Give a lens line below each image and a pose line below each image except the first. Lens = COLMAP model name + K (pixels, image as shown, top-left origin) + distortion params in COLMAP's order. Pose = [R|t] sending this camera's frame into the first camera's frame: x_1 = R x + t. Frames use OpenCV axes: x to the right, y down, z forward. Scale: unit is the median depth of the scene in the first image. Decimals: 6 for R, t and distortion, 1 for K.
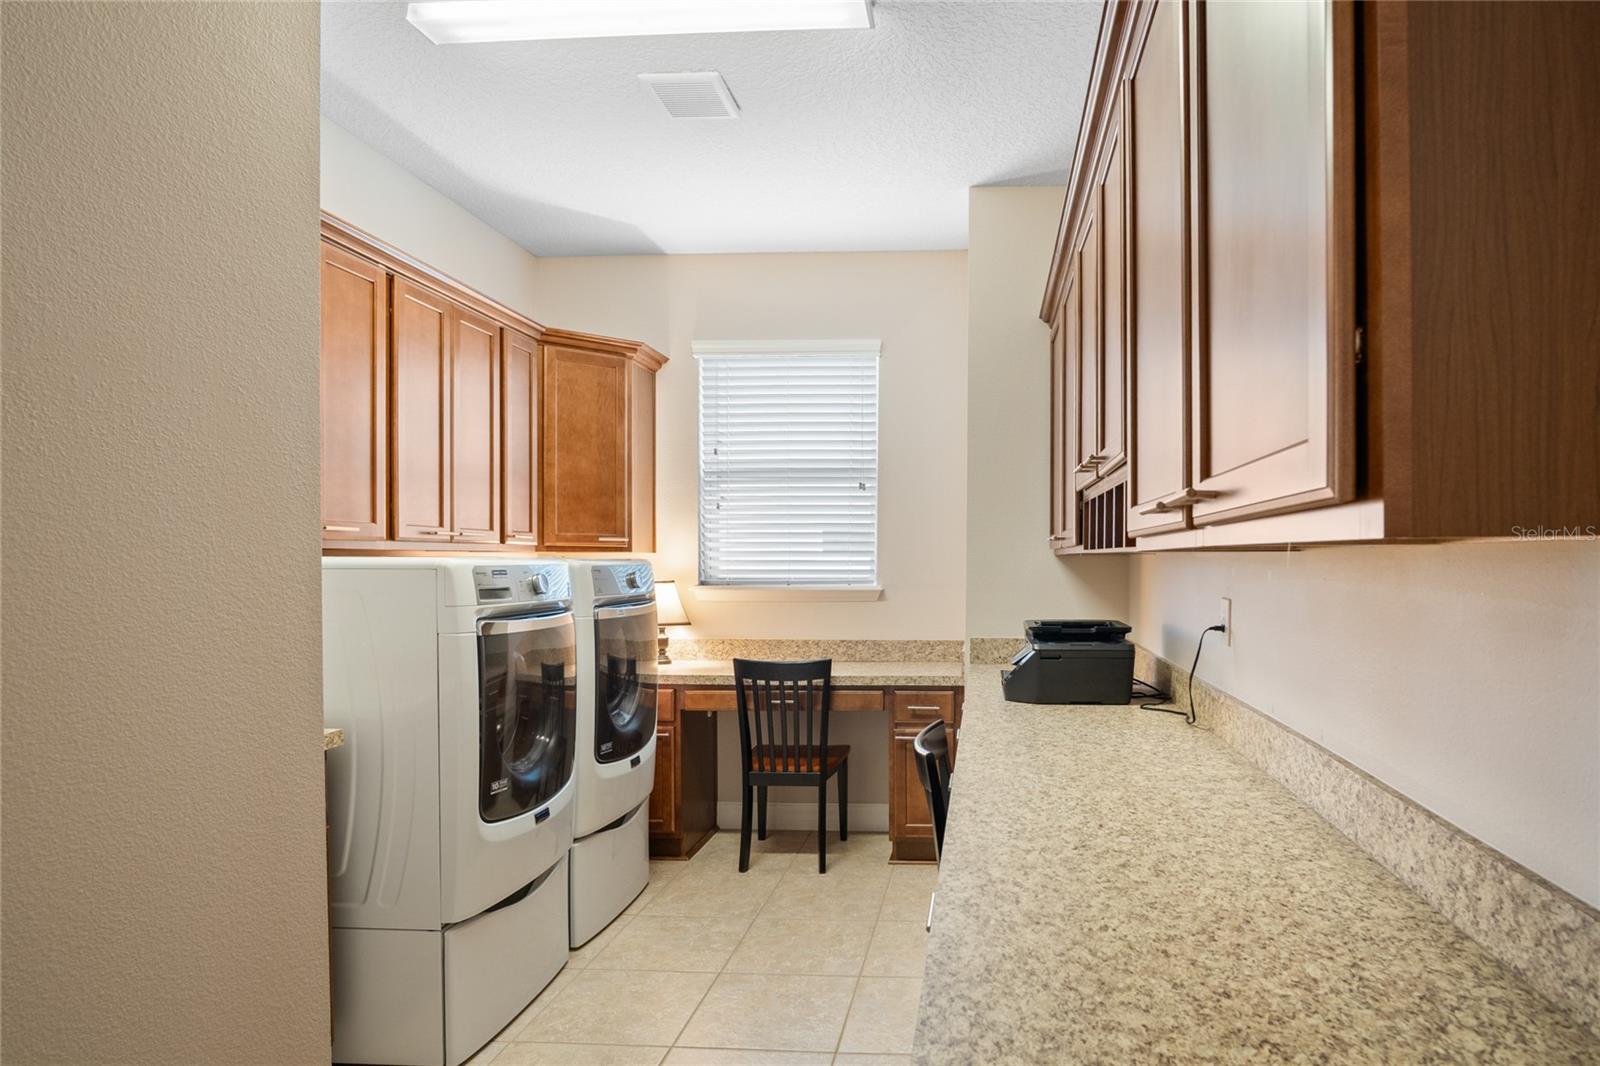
lens RADIAL K [[899.3, 0, 926.5], [0, 899.3, 557.2], [0, 0, 1]] dist [-0.028157, 0.000116]
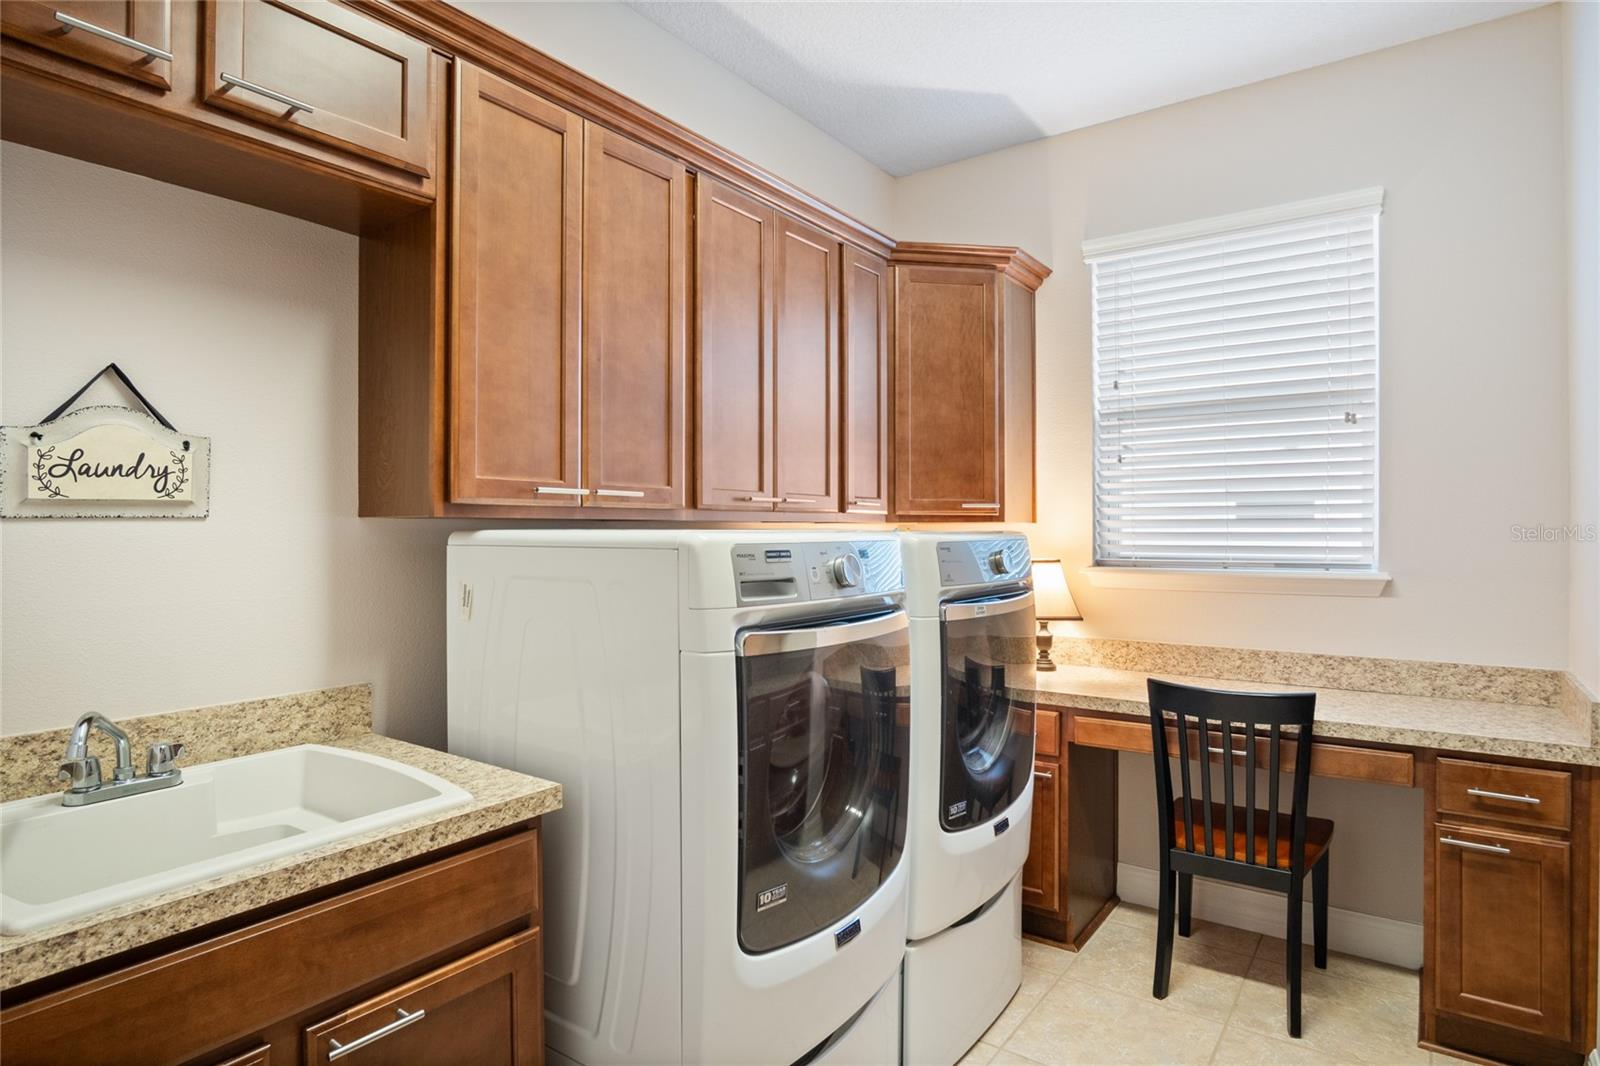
lens RADIAL K [[874.6, 0, 792.7], [0, 874.6, 536.8], [0, 0, 1]] dist [-0.031474, 0.008558]
pose [[0.840279, 0.001708, -0.542152, -0.084533], [0.003583, 0.999956, 0.008704, -0.000278], [0.542143, -0.009257, 0.840235, 0.305695]]
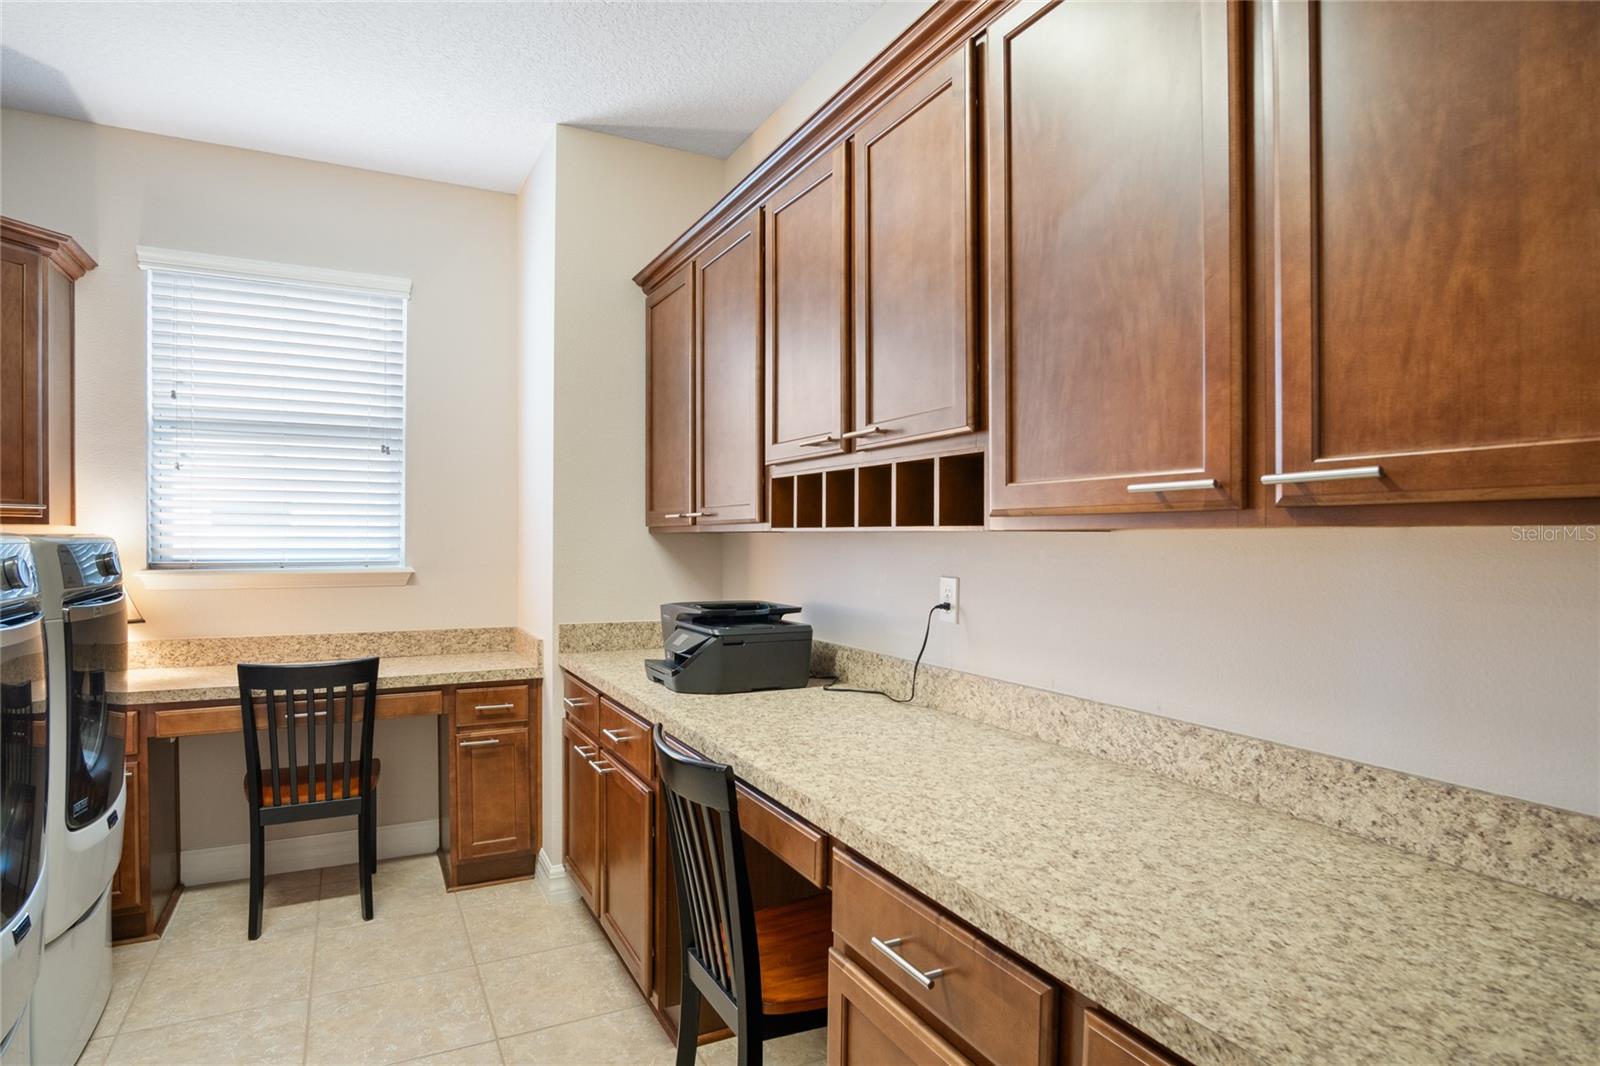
lens RADIAL K [[870.1, 0, 794.9], [0, 870.1, 534.0], [0, 0, 1]] dist [-0.035104, 0.009734]
pose [[0.866233, 0.005630, 0.499609, -0.168826], [-0.005508, 0.999983, -0.001718, -0.000239], [-0.499610, -0.001264, 0.866250, 0.123313]]
